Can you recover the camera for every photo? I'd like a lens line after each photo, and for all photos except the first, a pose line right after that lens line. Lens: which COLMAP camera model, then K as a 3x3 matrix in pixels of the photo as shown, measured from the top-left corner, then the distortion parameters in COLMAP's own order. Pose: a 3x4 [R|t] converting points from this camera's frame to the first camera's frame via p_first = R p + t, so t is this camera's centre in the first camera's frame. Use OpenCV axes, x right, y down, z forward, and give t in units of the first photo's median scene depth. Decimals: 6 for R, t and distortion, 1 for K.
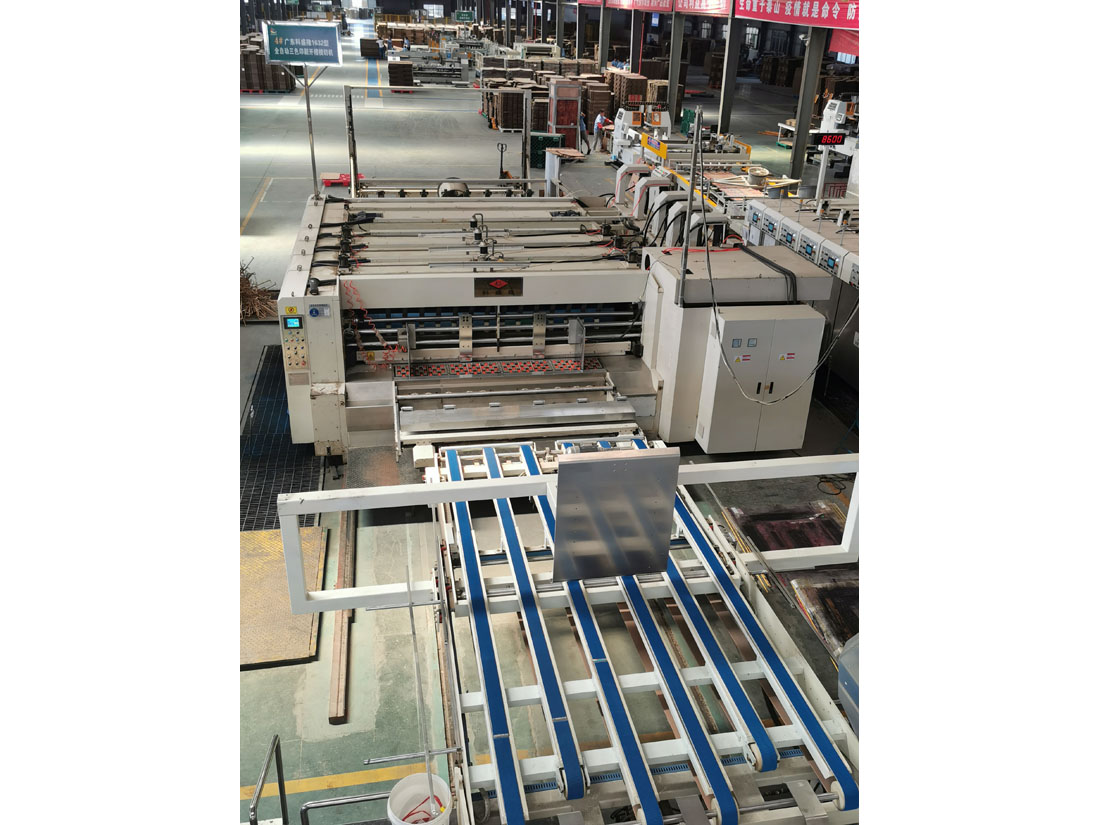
lens RADIAL K [[865.4, 0, 550.0], [0, 865.4, 412.5], [0, 0, 1]] dist [0.011158, 0.003229]
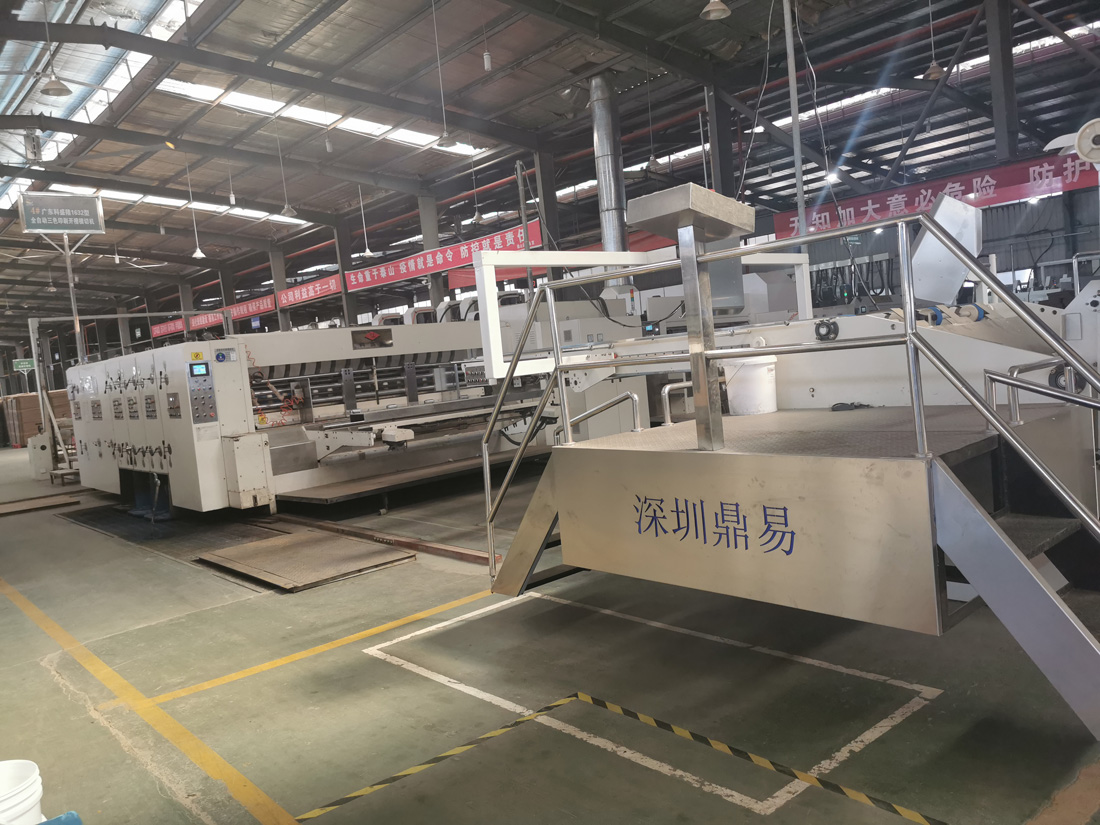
lens RADIAL K [[851.3, 0, 550.0], [0, 851.3, 412.5], [0, 0, 1]] dist [0.001143, -0.005364]
pose [[0.856559, -0.150399, 0.493647, -0.157992], [0.326909, 0.898307, -0.293556, 0.124170], [-0.399296, 0.412826, 0.818619, 0.033158]]
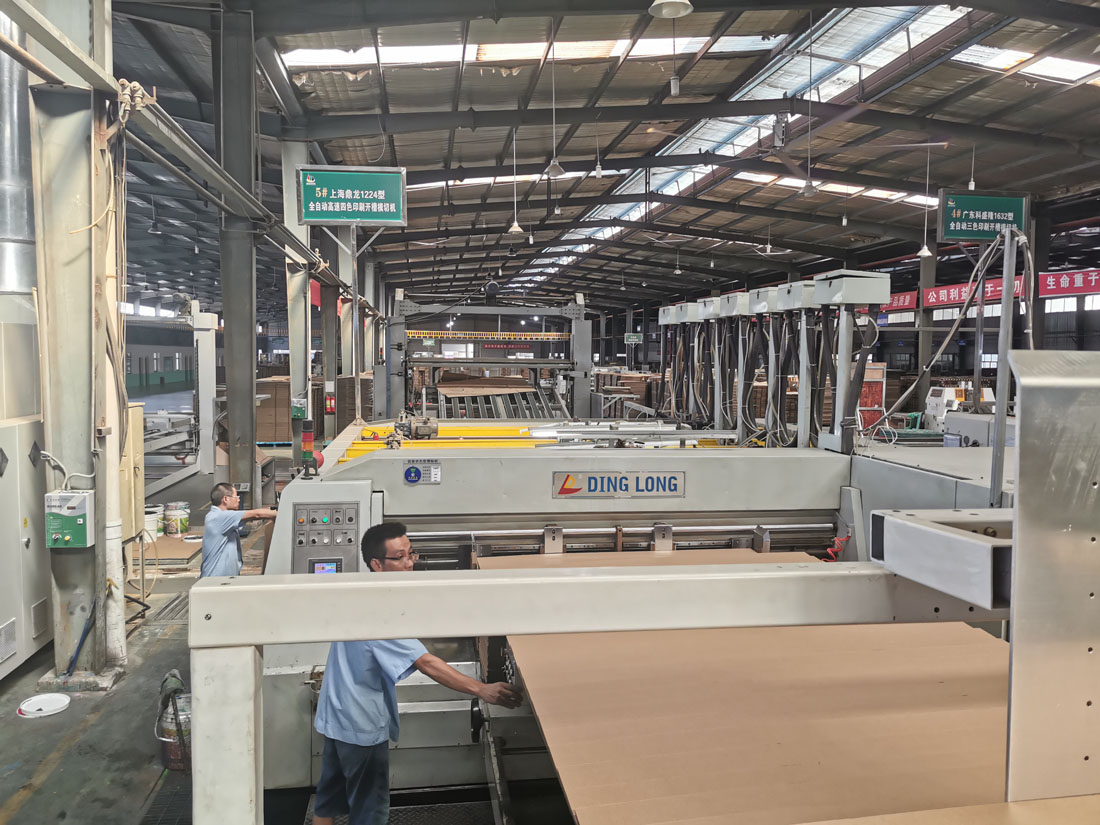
lens RADIAL K [[851.3, 0, 550.0], [0, 851.3, 412.5], [0, 0, 1]] dist [0.001143, -0.005364]
pose [[0.998427, -0.025330, -0.050016, -0.314398], [0.005017, 0.928911, -0.370269, 0.009348], [0.055839, 0.369436, 0.927577, 0.164258]]
